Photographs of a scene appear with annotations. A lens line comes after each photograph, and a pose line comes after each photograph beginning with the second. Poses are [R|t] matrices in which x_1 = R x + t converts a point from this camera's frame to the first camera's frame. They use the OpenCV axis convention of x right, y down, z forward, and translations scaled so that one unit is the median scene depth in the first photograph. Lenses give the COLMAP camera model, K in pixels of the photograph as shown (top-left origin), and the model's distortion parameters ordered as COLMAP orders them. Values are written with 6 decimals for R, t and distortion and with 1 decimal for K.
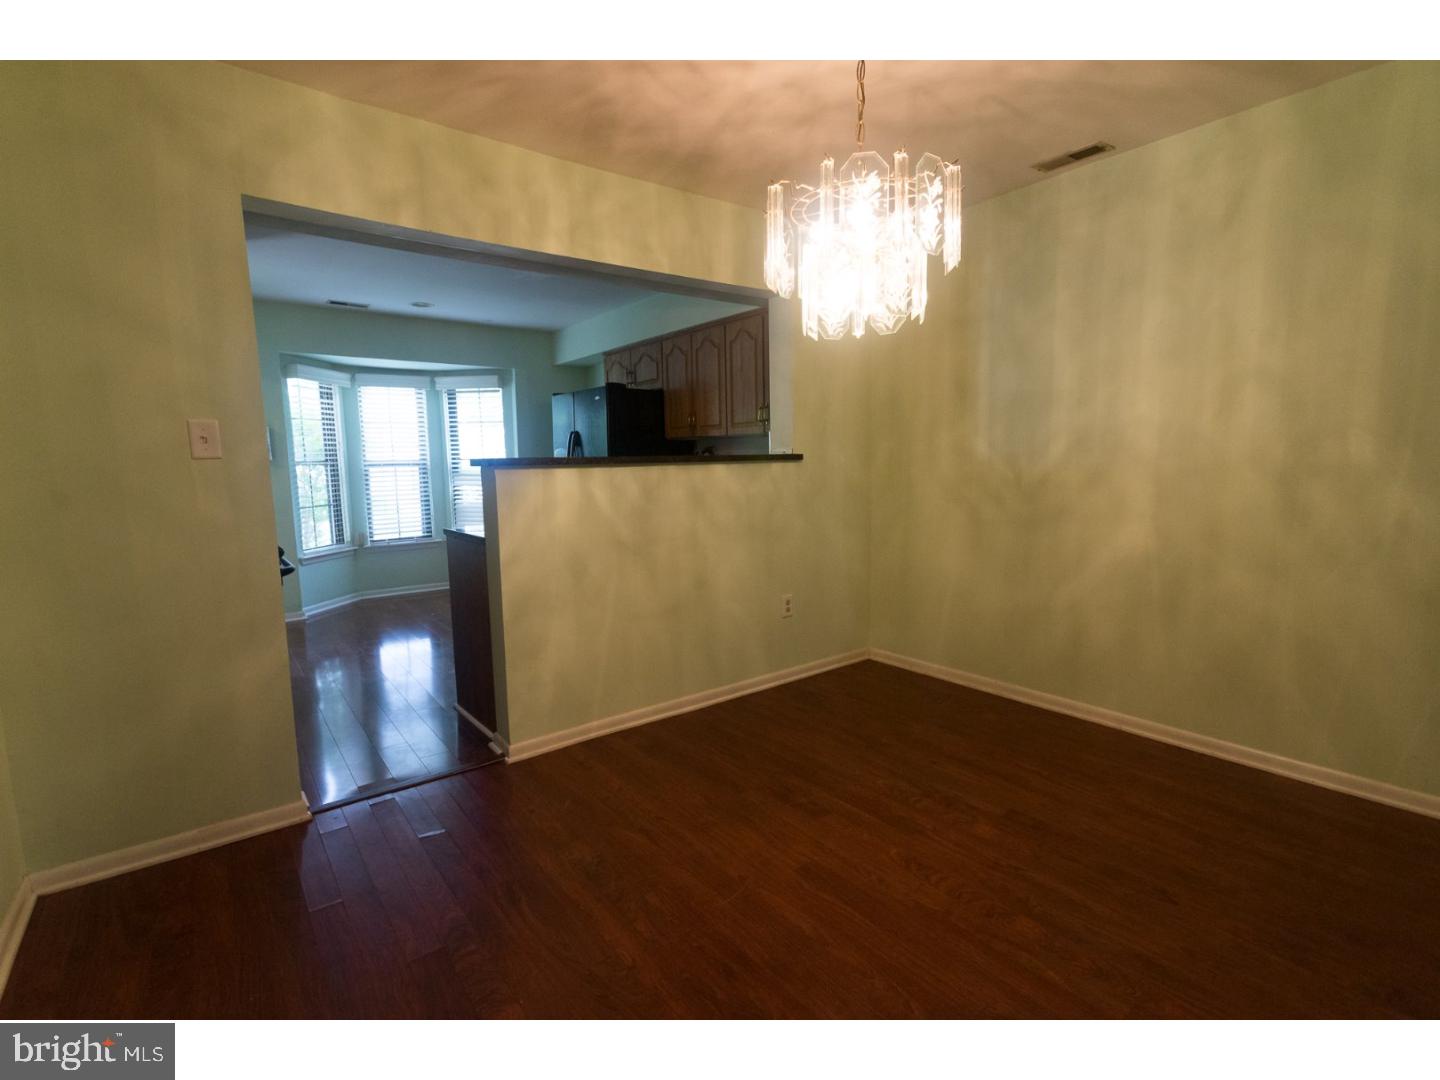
lens RADIAL K [[682.0, 0, 712.4], [0, 682.0, 540.0], [0, 0, 1]] dist [0.003504, -0.000043]
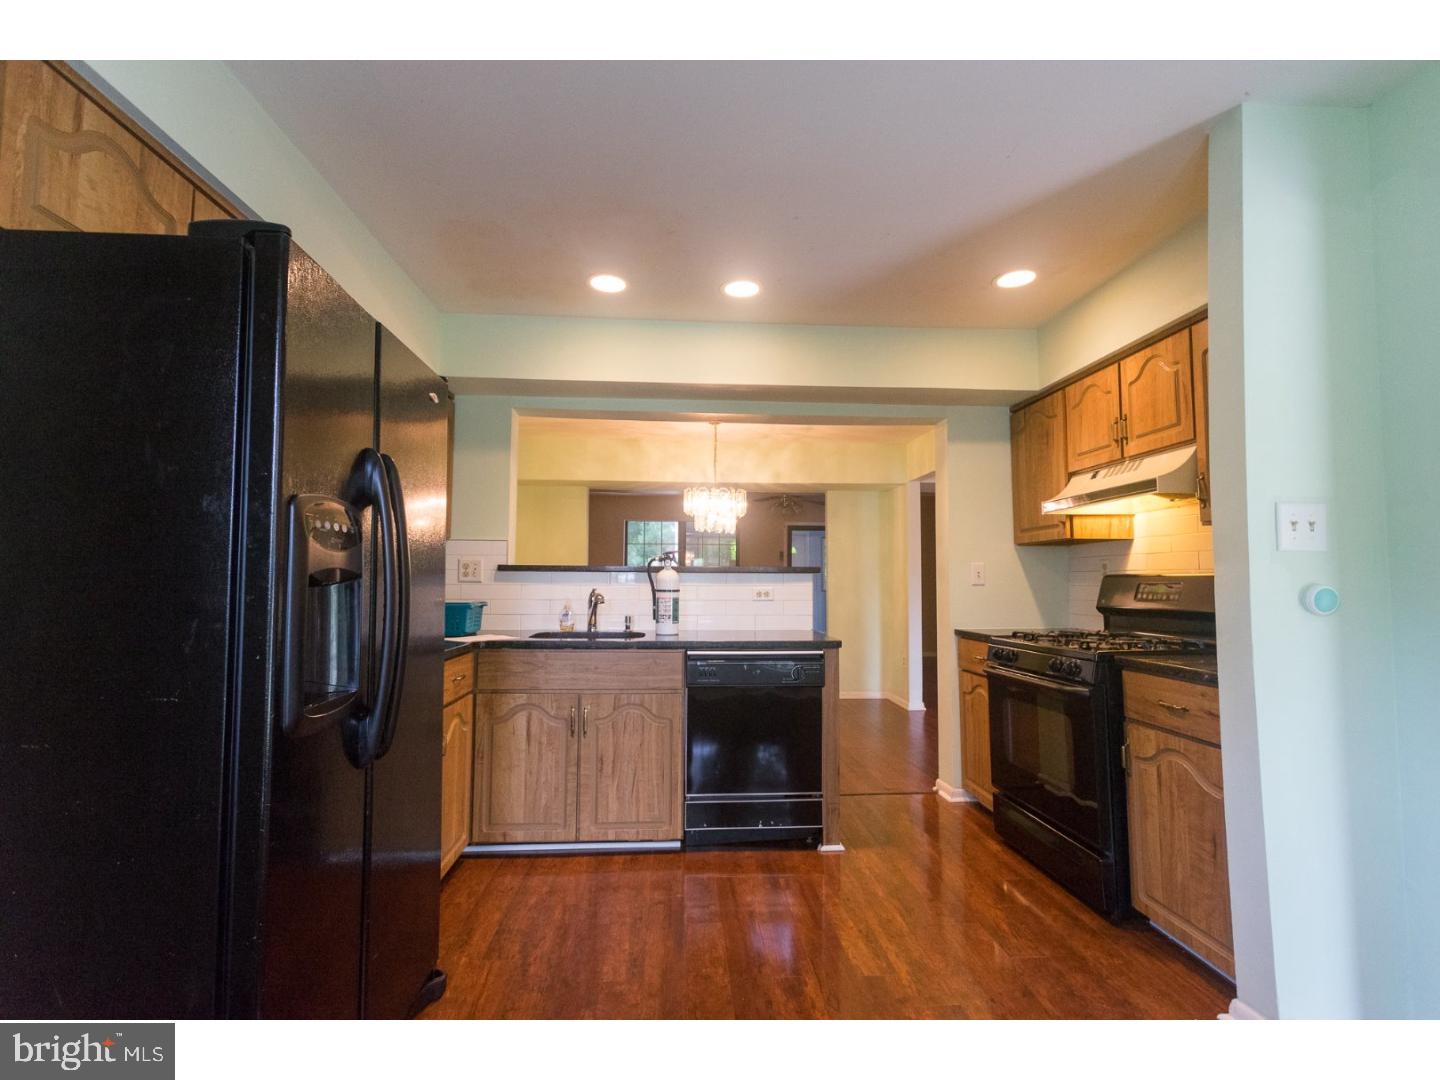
lens RADIAL K [[682.0, 0, 712.4], [0, 682.0, 540.0], [0, 0, 1]] dist [0.003504, -0.000043]
pose [[-0.837621, 0.043150, 0.544545, -0.777645], [0.074631, 0.996567, 0.035830, -0.199606], [-0.541130, 0.070652, -0.837966, 1.902169]]
